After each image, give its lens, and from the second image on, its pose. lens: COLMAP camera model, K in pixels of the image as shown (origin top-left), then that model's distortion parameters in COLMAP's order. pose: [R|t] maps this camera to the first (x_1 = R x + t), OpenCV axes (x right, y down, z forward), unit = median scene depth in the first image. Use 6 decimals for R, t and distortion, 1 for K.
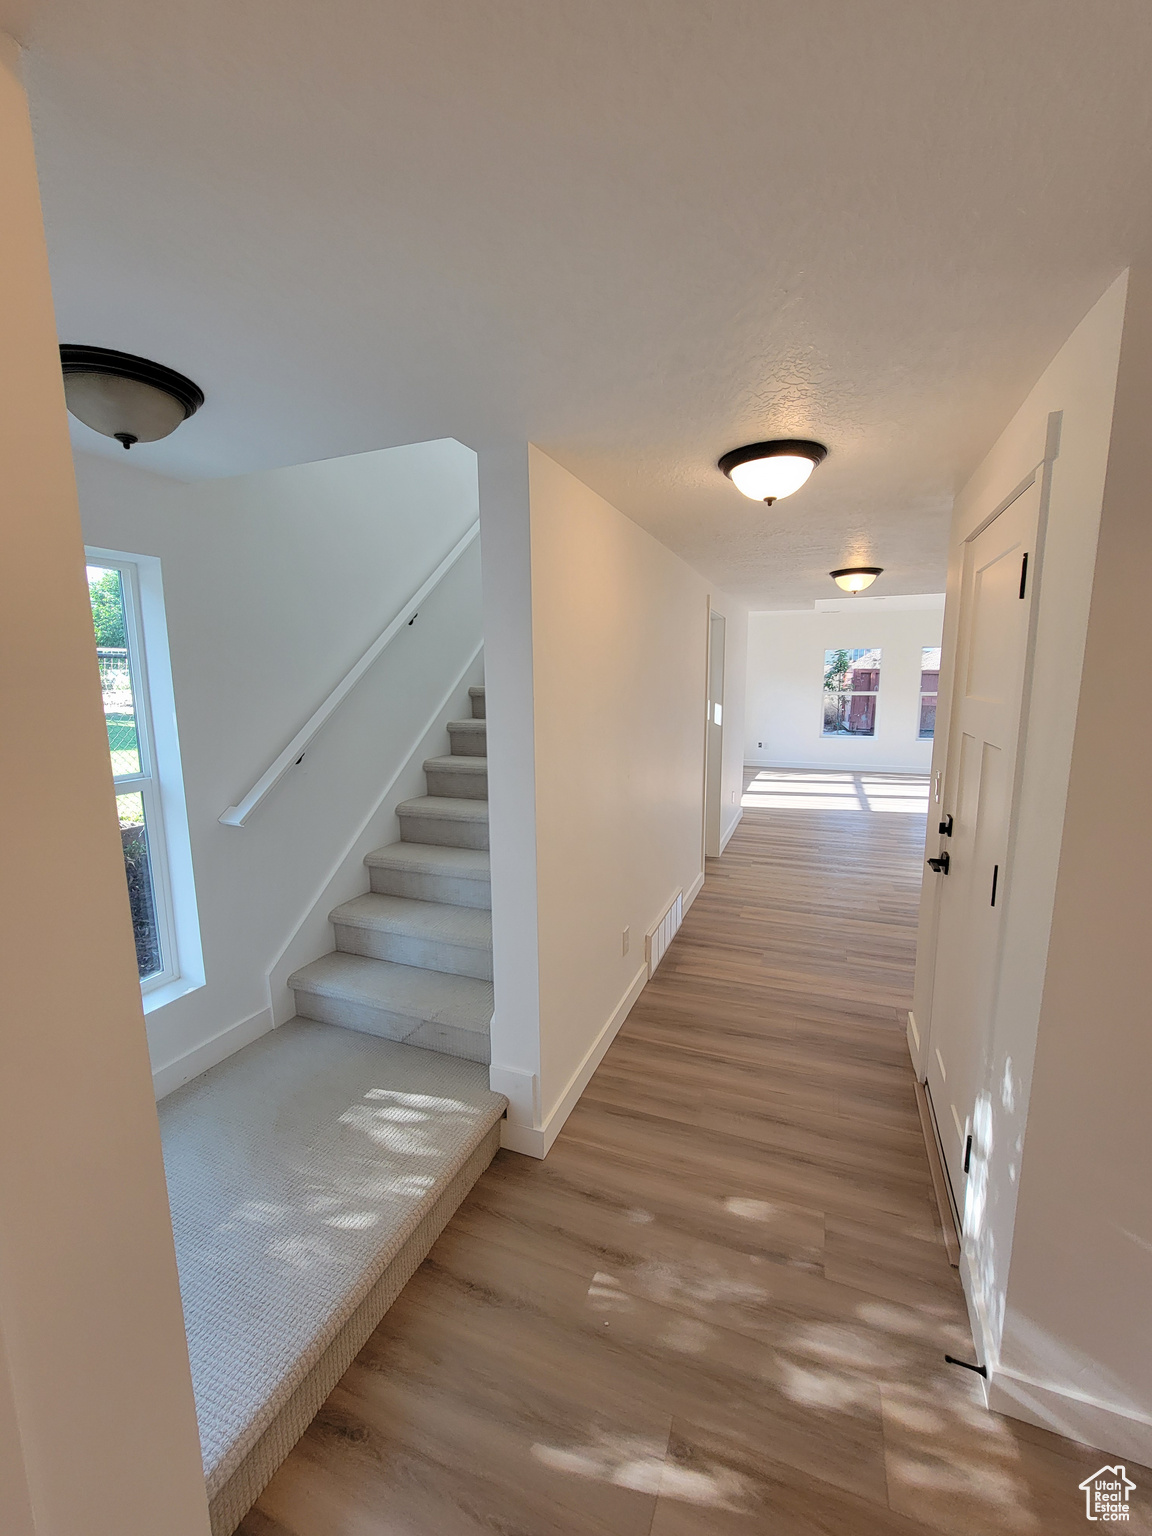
lens RADIAL K [[624.7, 0, 576.0], [0, 624.7, 768.0], [0, 0, 1]] dist [-0.000791, 0.000338]
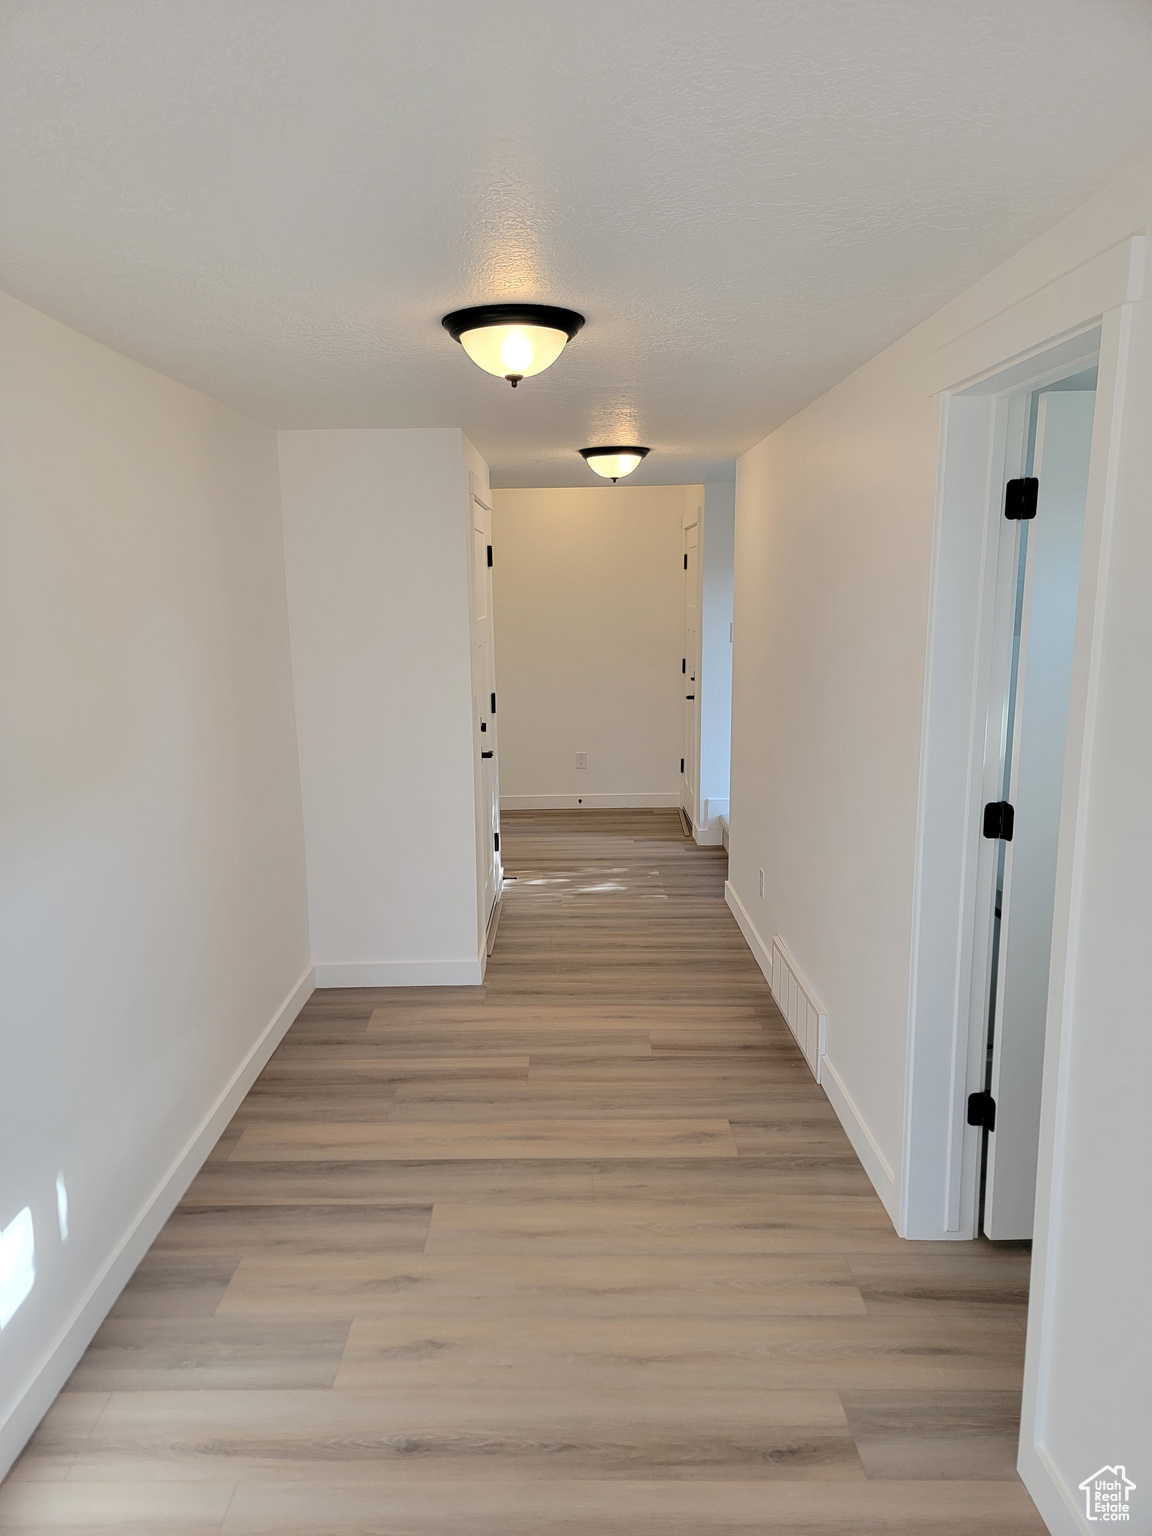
lens RADIAL K [[1074.1, 0, 576.0], [0, 1074.1, 768.0], [0, 0, 1]] dist [0.057551, -0.045703]
pose [[-0.926243, 0.082025, -0.367893, 0.764953], [-0.036504, 0.951925, 0.304148, -0.307432], [0.375154, 0.295144, -0.878720, 1.888776]]
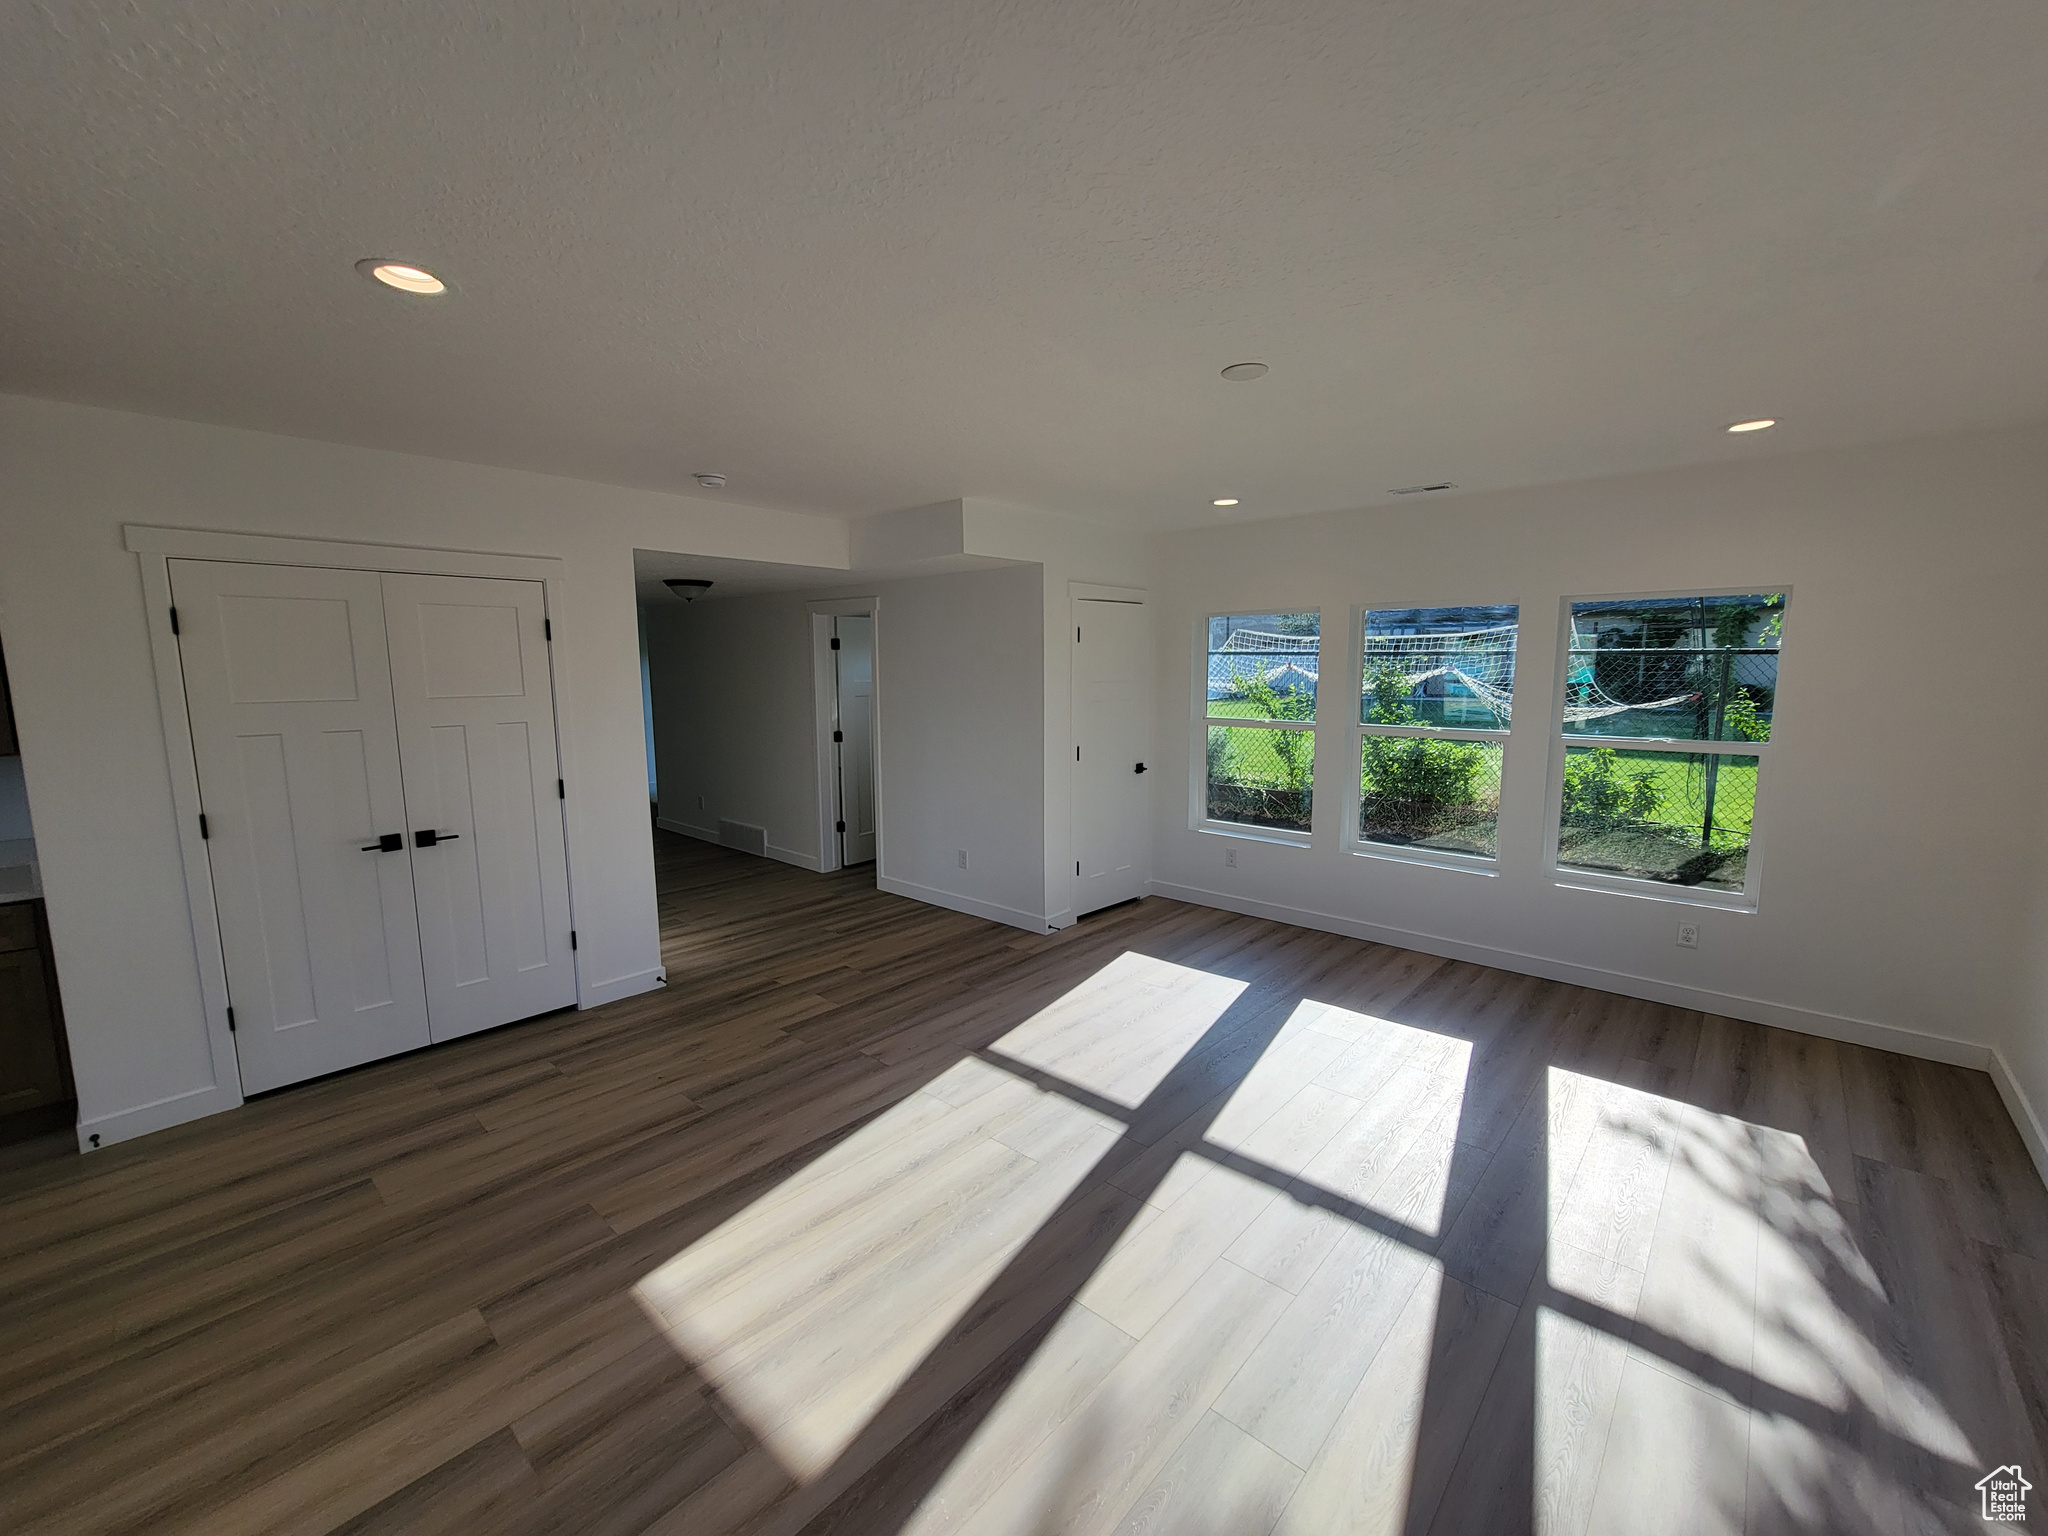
lens RADIAL K [[832.9, 0, 1030.8], [0, 832.9, 770.8], [0, 0, 1]] dist [-0.000791, 0.000338]
pose [[-0.339292, 0.133334, -0.931184, 1.889156], [-0.126635, 0.974418, 0.185667, -0.401468], [0.932118, 0.180916, -0.313727, 2.399166]]
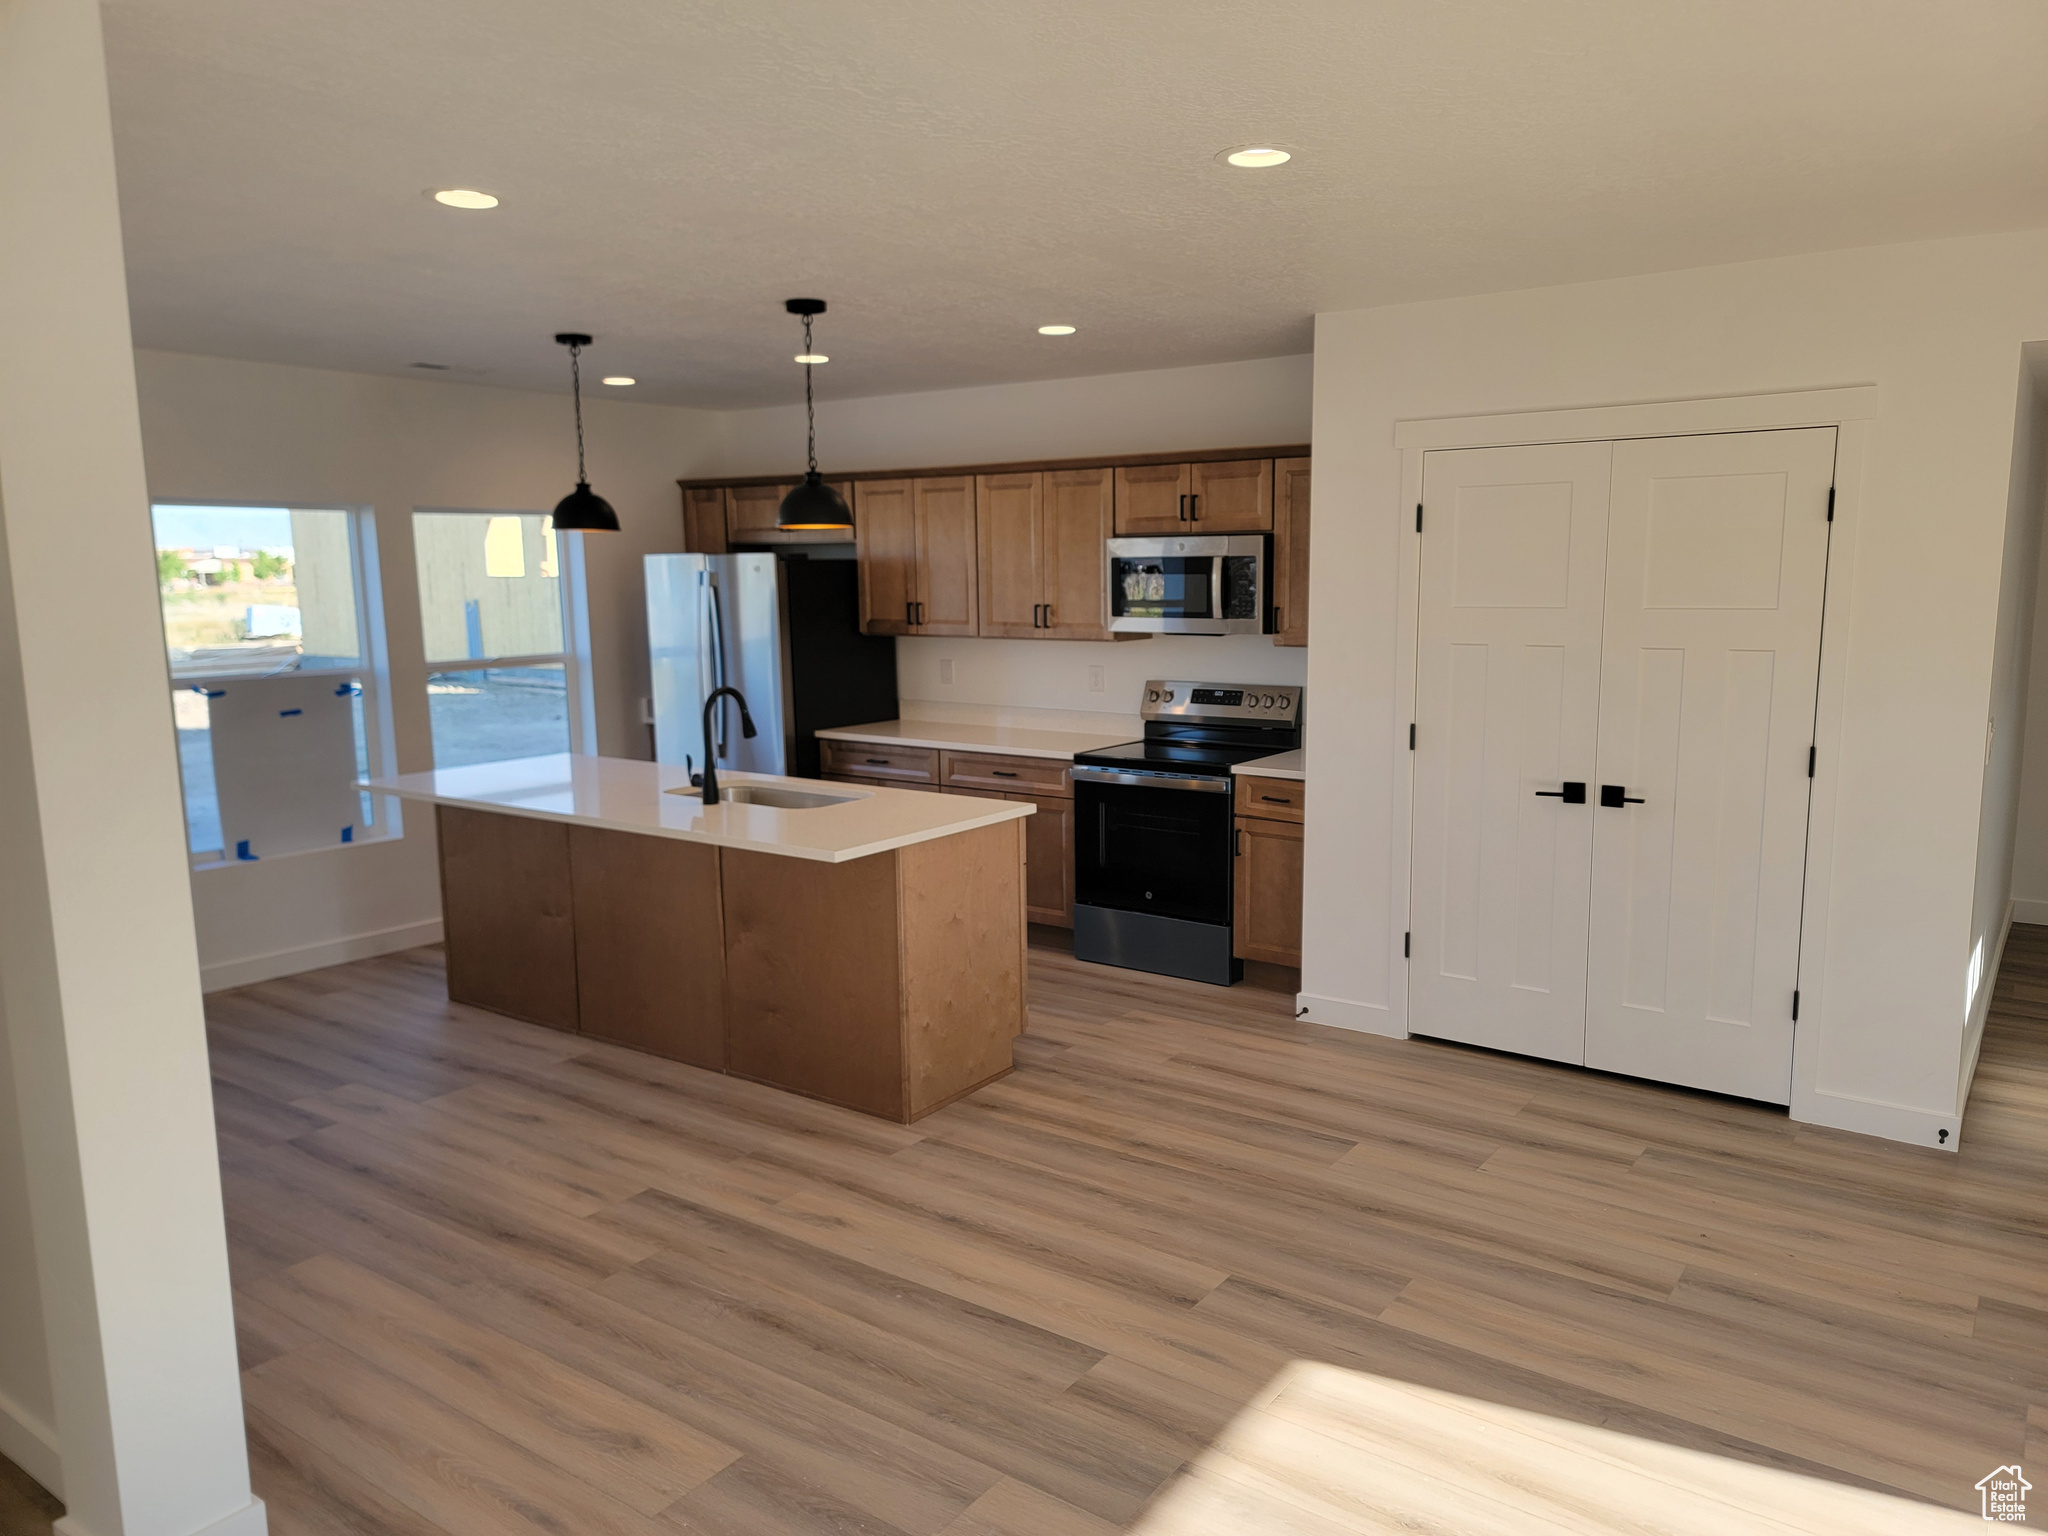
lens RADIAL K [[1432.2, 0, 1066.8], [0, 1432.2, 780.5], [0, 0, 1]] dist [0.057551, -0.045703]
pose [[-0.974753, -0.014681, 0.222803, 1.391296], [0.050764, 0.957135, 0.285157, -0.452767], [-0.217439, 0.289268, -0.932225, 2.738960]]
